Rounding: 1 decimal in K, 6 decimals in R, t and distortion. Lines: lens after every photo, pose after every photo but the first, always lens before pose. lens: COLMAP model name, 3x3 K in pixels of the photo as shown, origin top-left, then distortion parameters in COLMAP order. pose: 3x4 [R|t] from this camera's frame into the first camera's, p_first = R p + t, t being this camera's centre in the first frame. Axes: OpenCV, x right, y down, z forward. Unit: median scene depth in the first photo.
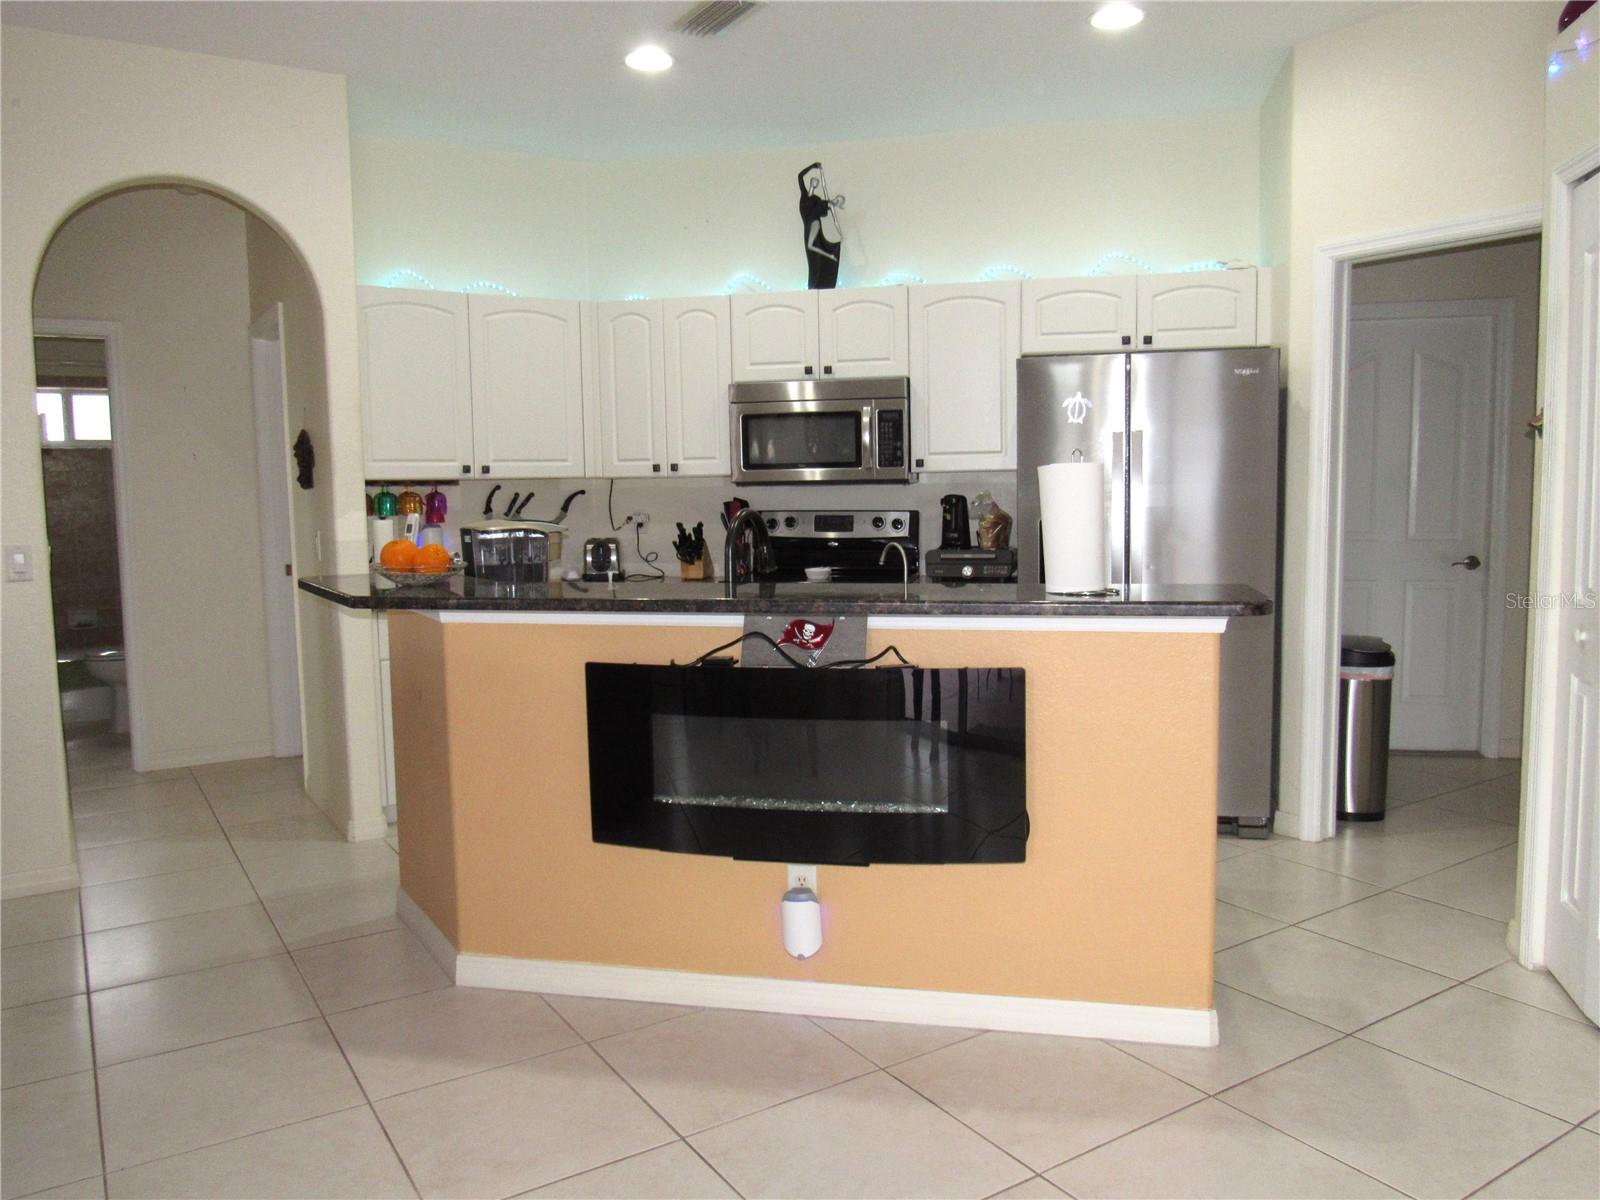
lens RADIAL K [[1179.4, 0, 800.0], [0, 1179.4, 600.0], [0, 0, 1]] dist [0.002032, 0.003075]
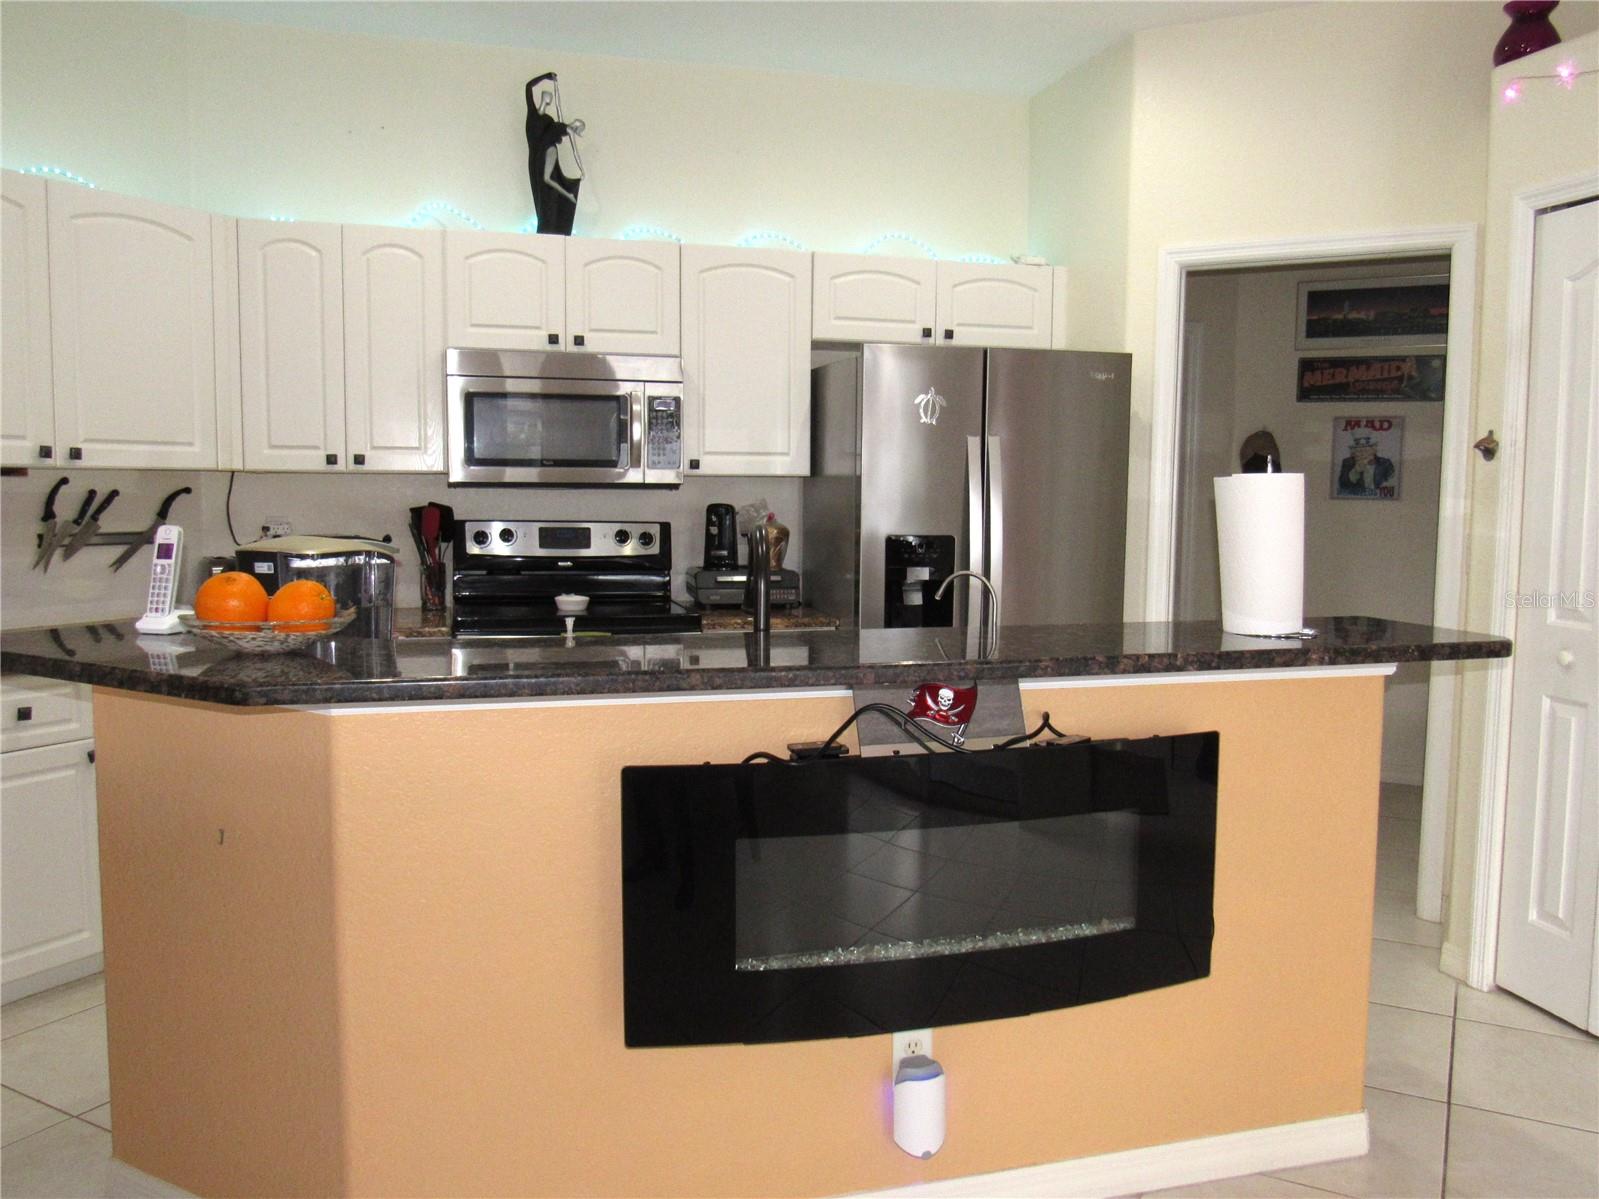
lens RADIAL K [[1246.0, 0, 799.5], [0, 1246.0, 599.5], [0, 0, 1]] dist [-0.006700, -0.001476]
pose [[0.883868, -0.019336, 0.467337, -0.231606], [0.023722, 0.999712, -0.003503, -0.018179], [-0.467135, 0.014182, 0.884072, 0.208011]]
